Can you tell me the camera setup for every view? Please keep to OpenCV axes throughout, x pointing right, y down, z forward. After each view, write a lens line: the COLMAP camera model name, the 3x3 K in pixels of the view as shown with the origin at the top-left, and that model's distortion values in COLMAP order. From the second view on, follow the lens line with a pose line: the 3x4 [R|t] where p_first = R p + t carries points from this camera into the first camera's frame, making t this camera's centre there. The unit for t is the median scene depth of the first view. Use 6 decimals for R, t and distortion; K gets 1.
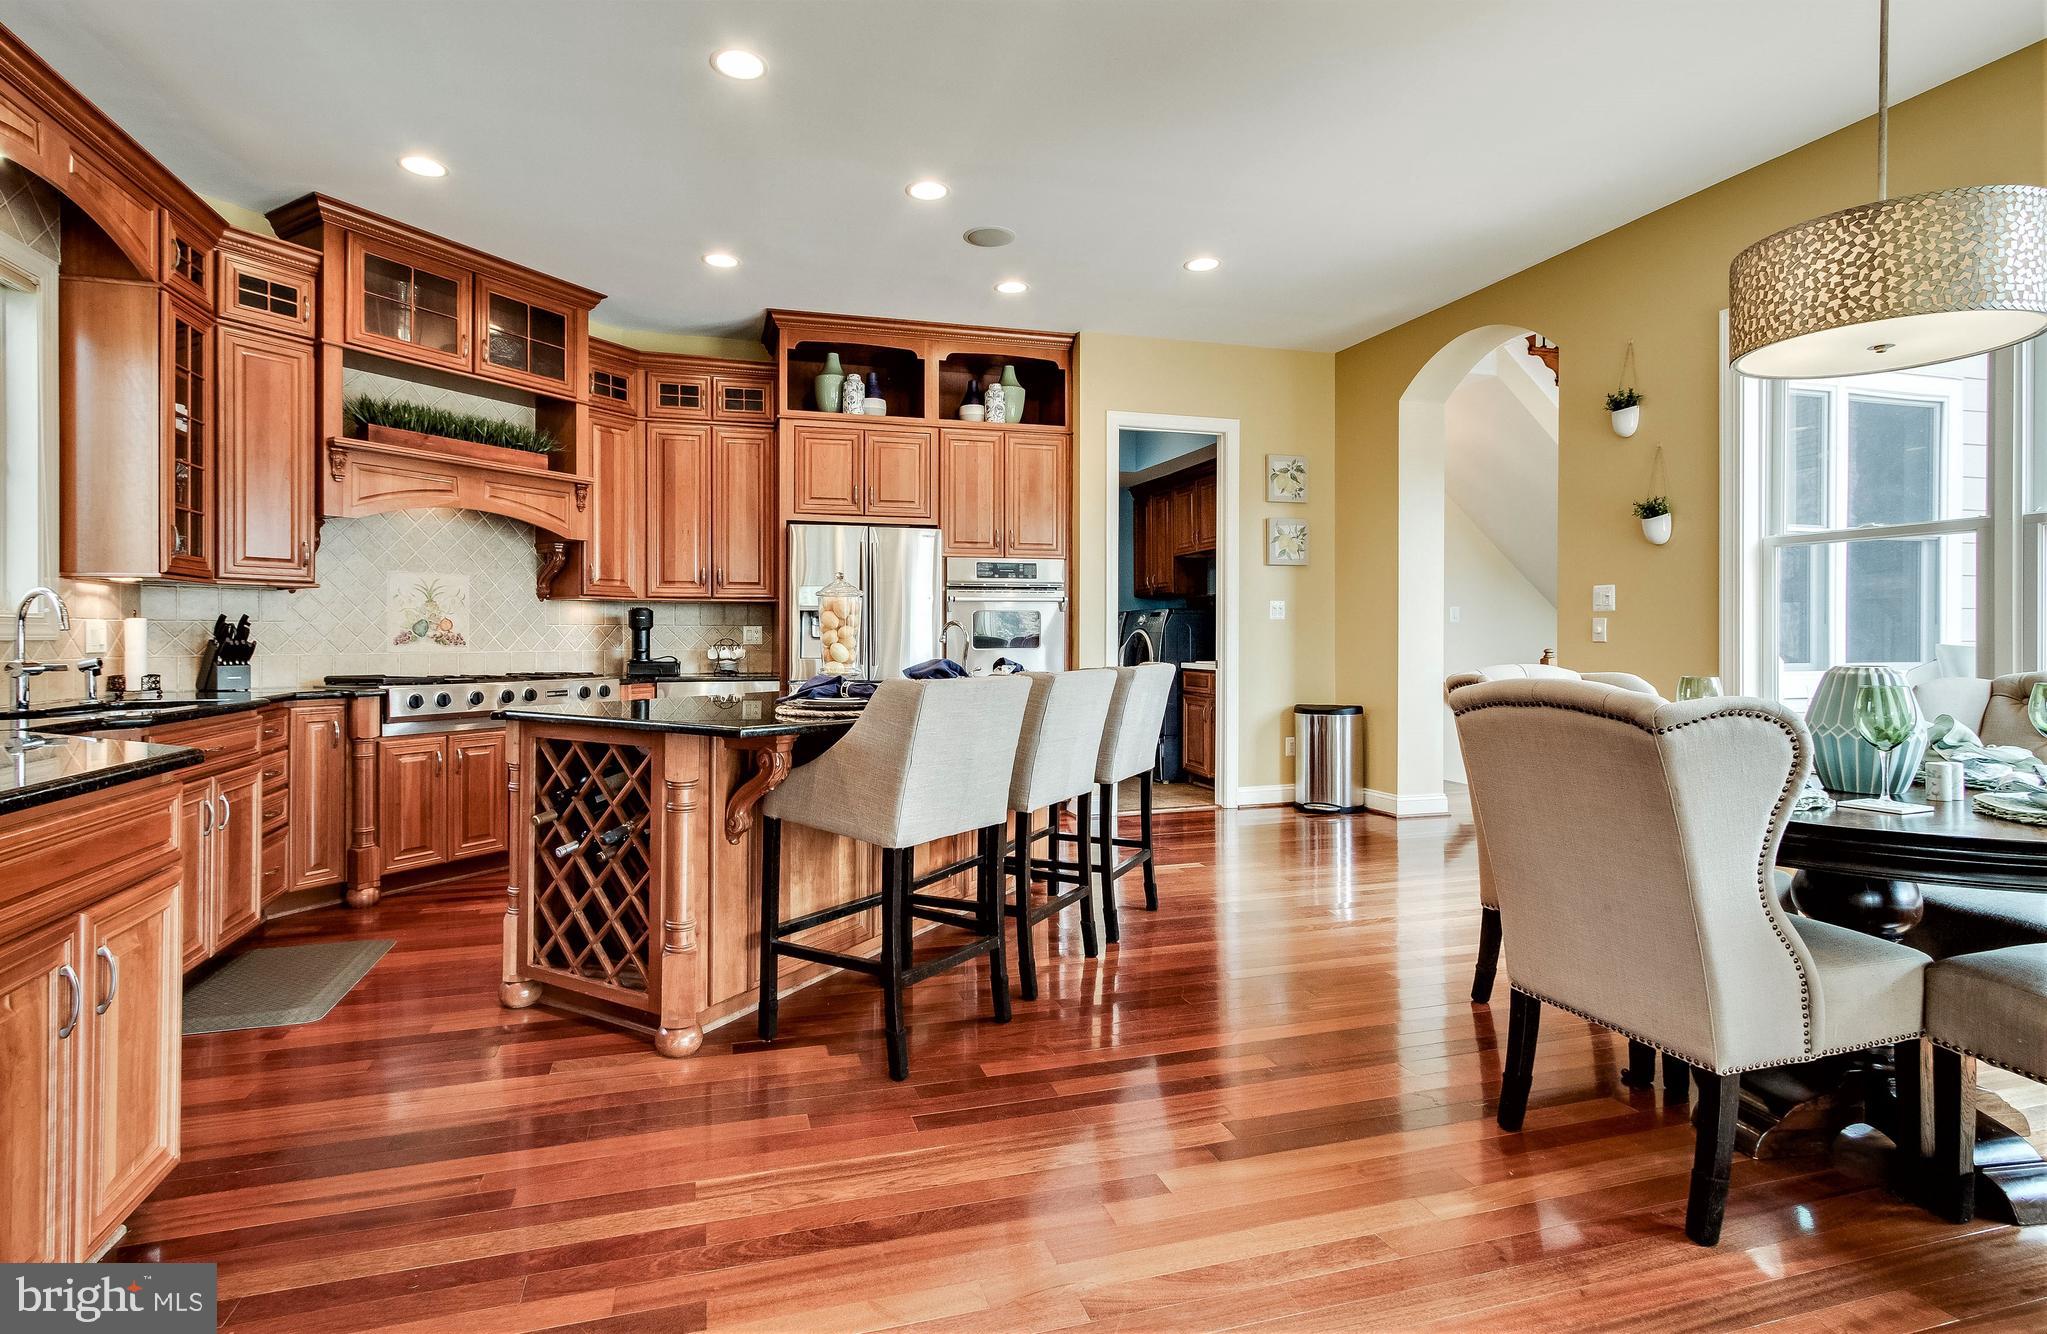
lens RADIAL K [[1027.5, 0, 1016.6], [0, 1027.5, 622.4], [0, 0, 1]] dist [-0.003495, -0.000070]
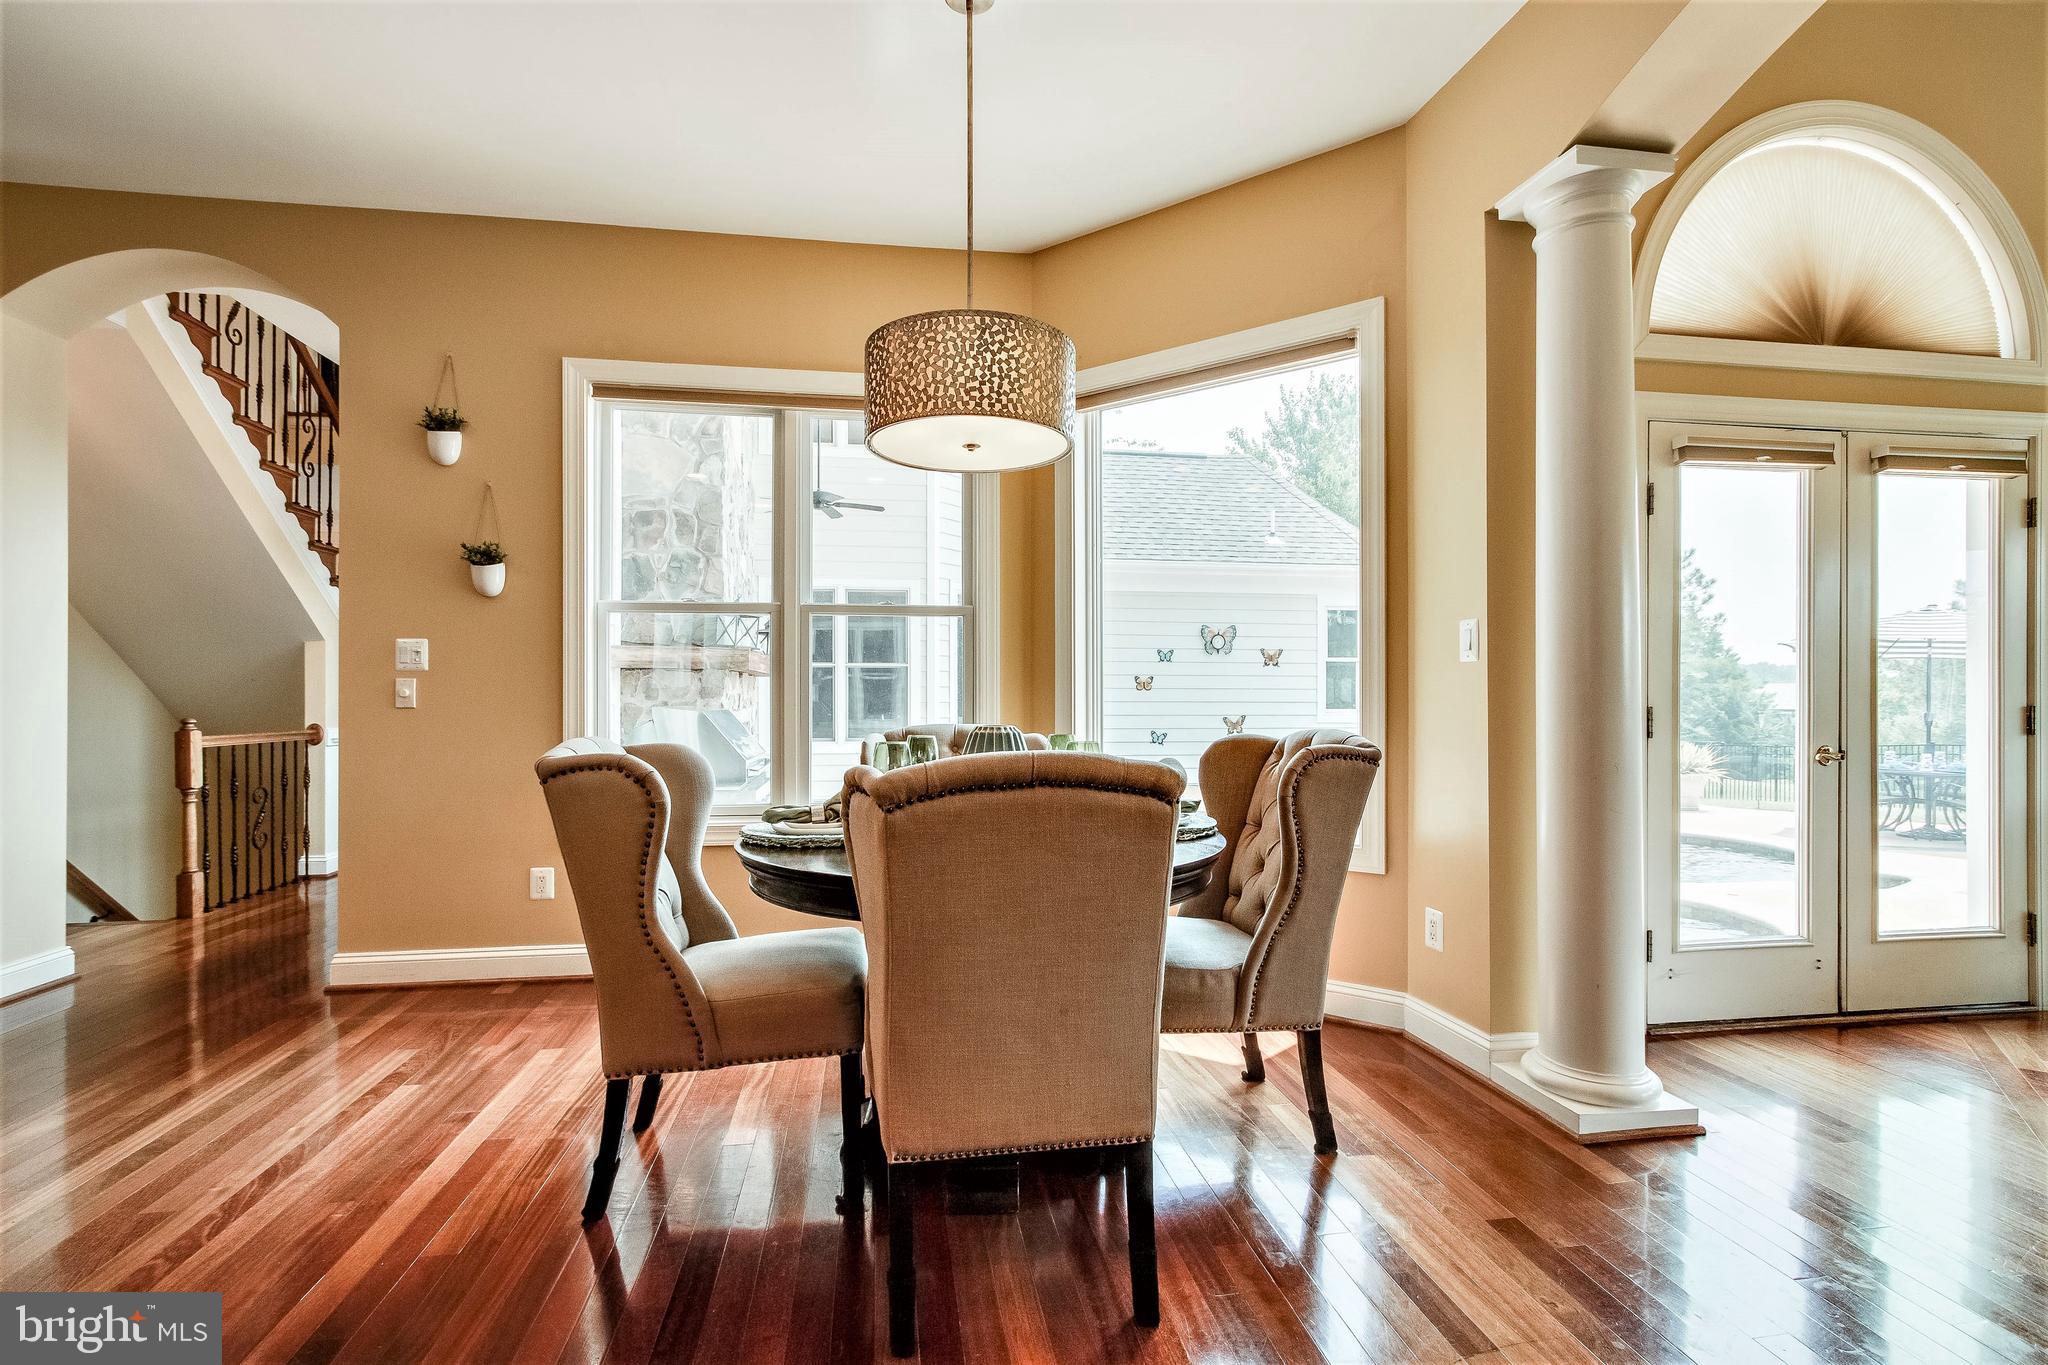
lens RADIAL K [[950.5, 0, 1014.2], [0, 950.5, 693.4], [0, 0, 1]] dist [-0.024030, 0.017817]
pose [[0.152672, 0.005220, 0.988263, -0.108835], [-0.010466, 0.999939, -0.003665, 0.005971], [-0.988221, -0.009784, 0.152718, 0.445635]]
